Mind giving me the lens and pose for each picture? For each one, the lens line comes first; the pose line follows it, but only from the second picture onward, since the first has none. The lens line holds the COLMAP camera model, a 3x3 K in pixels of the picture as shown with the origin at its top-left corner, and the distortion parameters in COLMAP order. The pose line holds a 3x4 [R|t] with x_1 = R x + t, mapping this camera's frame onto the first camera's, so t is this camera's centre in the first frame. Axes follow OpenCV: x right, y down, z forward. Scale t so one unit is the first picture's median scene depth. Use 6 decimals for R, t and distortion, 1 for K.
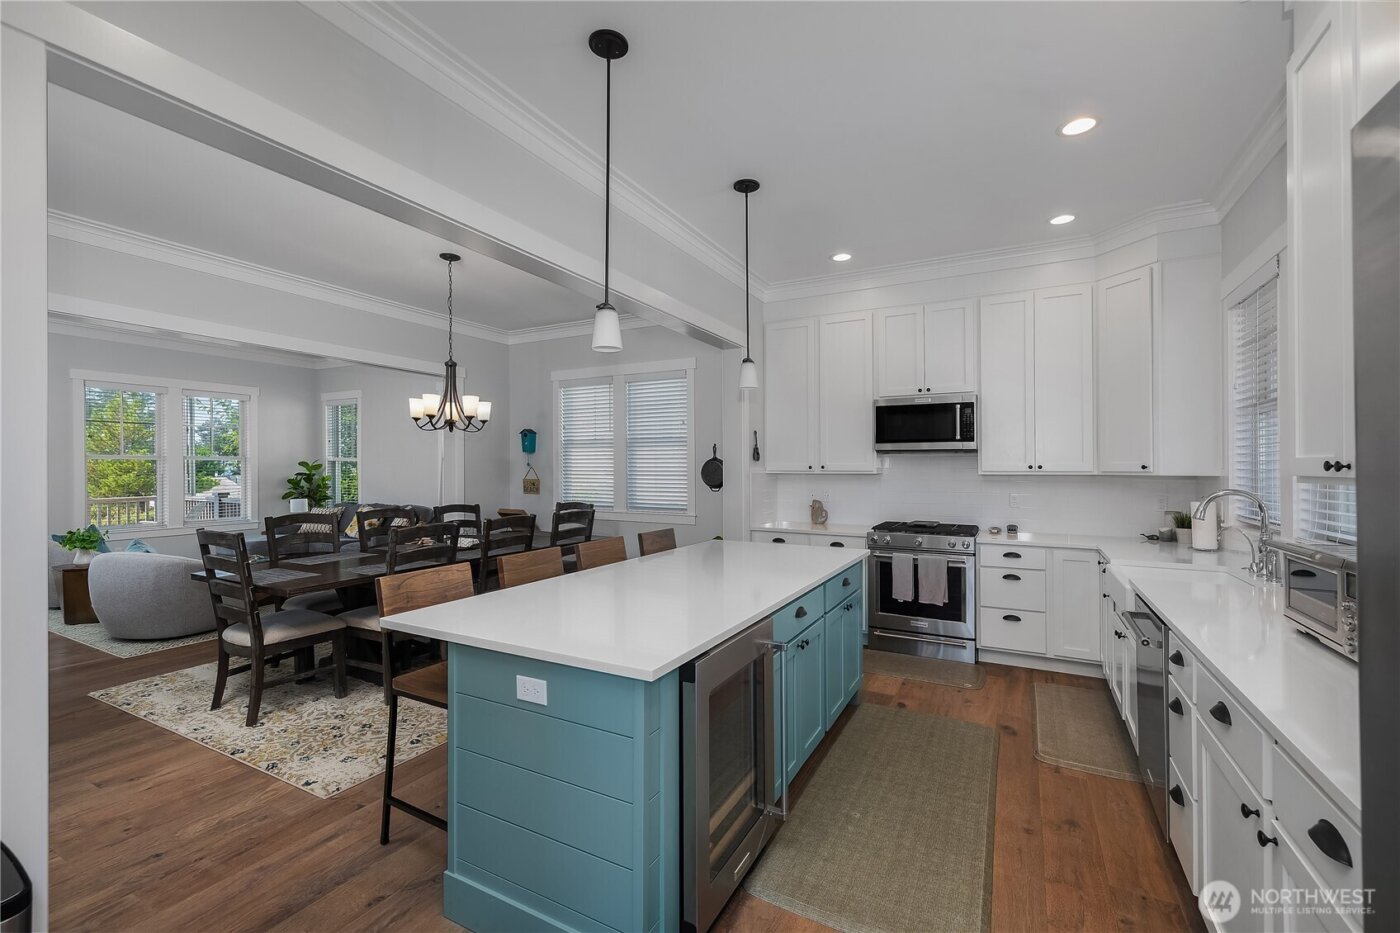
lens RADIAL K [[600.0, 0, 698.8], [0, 600.0, 467.8], [0, 0, 1]] dist [0.010053, 0.000105]
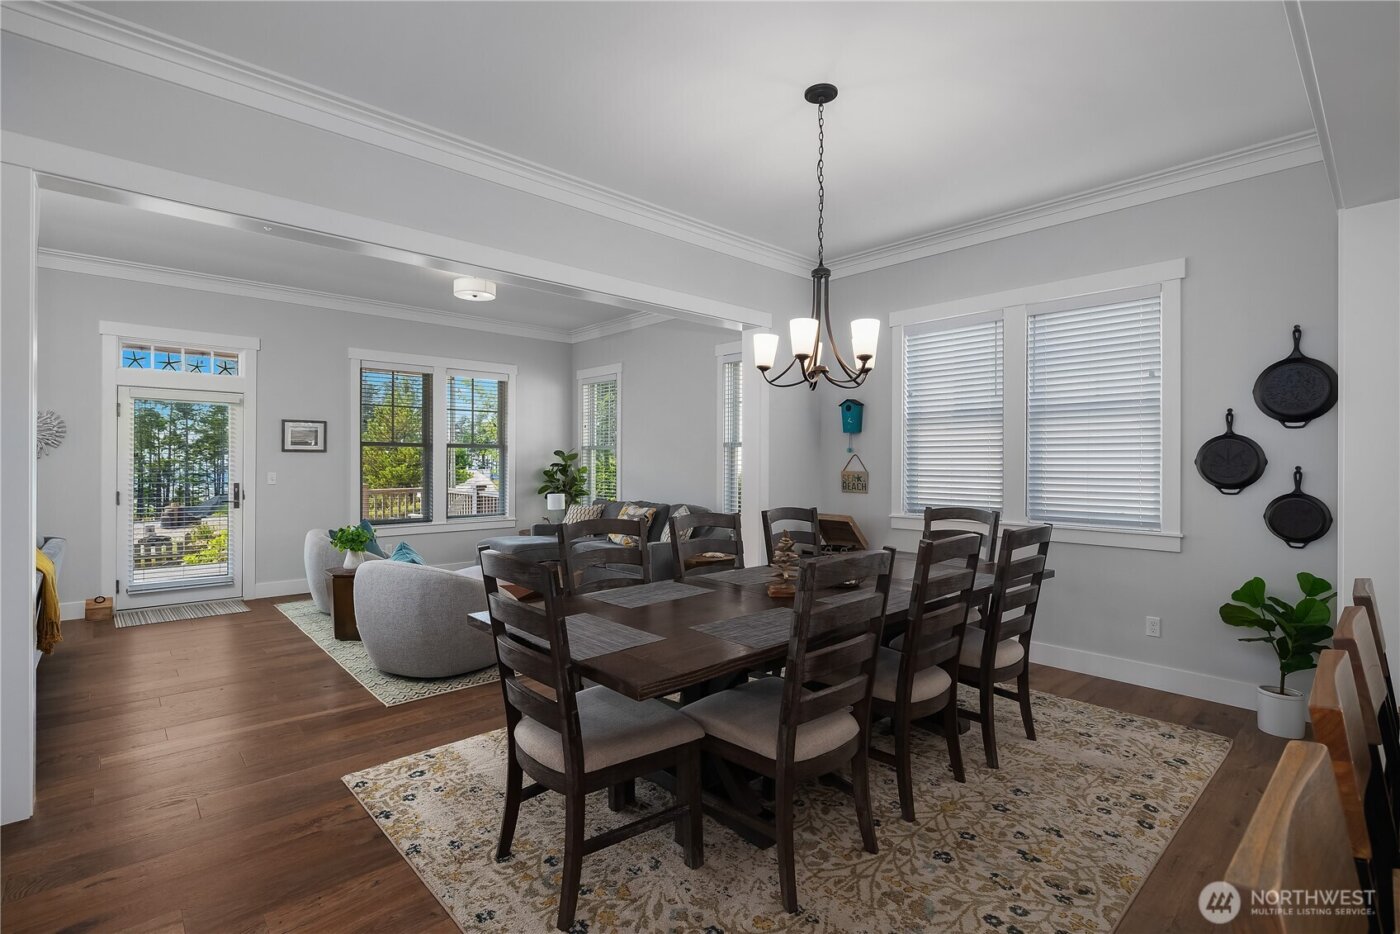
lens RADIAL K [[662.2, 0, 701.9], [0, 662.2, 453.9], [0, 0, 1]] dist [-0.000394, -0.000061]
pose [[0.945758, -0.002108, -0.324864, -0.219768], [-0.002759, 0.999891, -0.014522, 0.011206], [0.324859, 0.014631, 0.945649, 0.243174]]
